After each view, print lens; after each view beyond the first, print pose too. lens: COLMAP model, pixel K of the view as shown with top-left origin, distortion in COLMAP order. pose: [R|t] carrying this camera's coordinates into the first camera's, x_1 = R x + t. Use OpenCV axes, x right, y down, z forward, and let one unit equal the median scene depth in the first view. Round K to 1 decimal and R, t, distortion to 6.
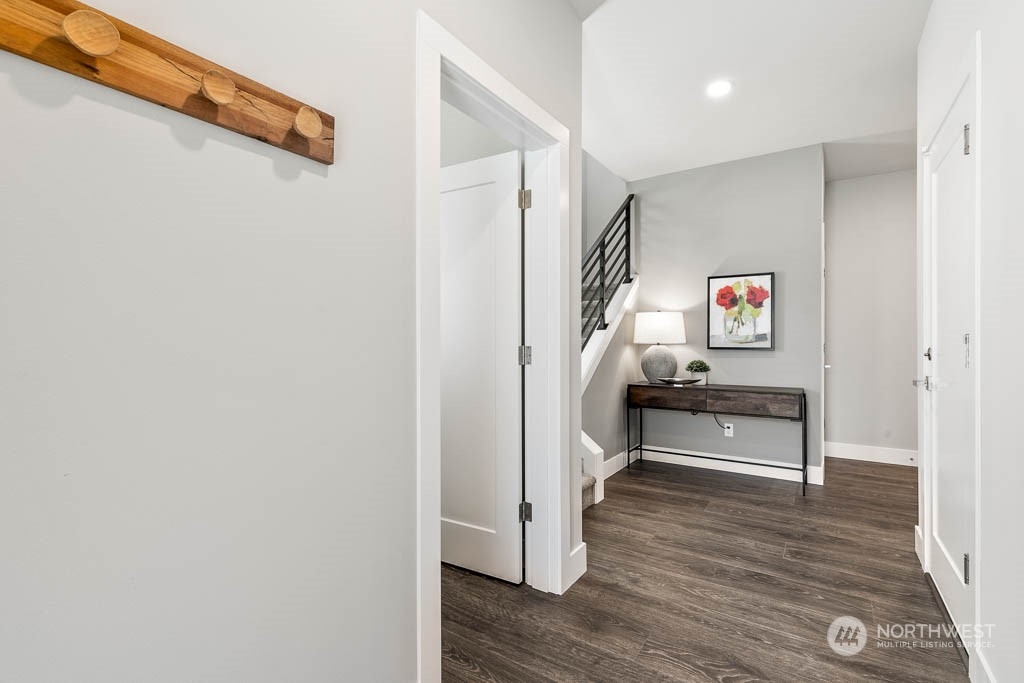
lens RADIAL K [[466.0, 0, 519.3], [0, 466.0, 343.1], [0, 0, 1]] dist [0.003334, 0.000054]
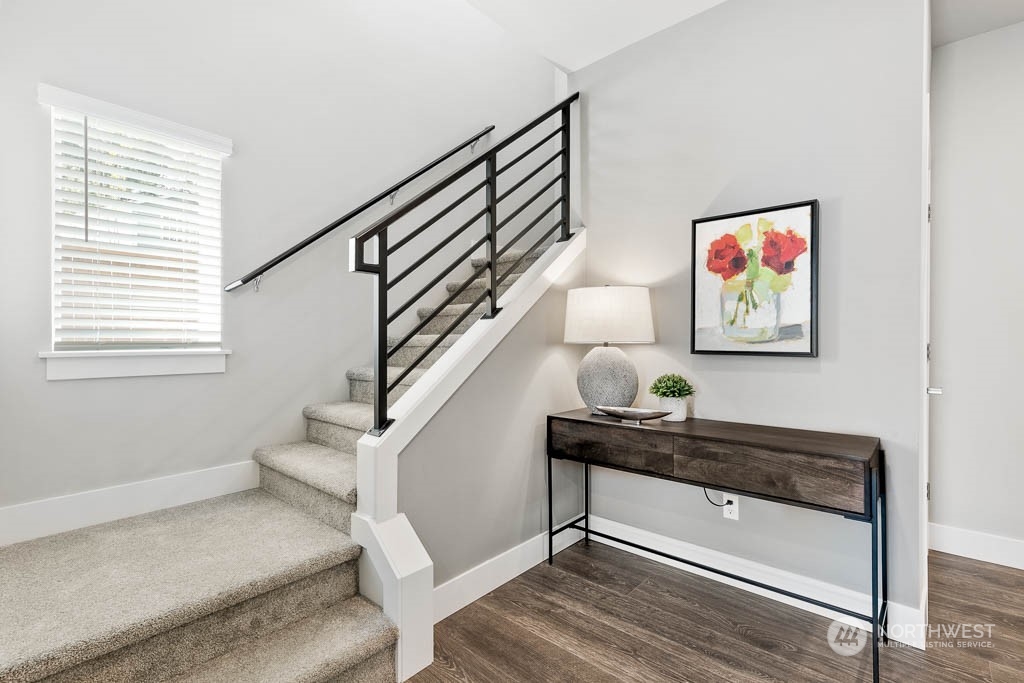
lens RADIAL K [[464.4, 0, 538.3], [0, 464.4, 342.1], [0, 0, 1]] dist [0.004783, 0.000447]
pose [[0.992873, 0.000526, -0.119173, 0.297724], [-0.000177, 0.999996, 0.002932, -0.002467], [0.119174, -0.002890, 0.992869, 0.453637]]
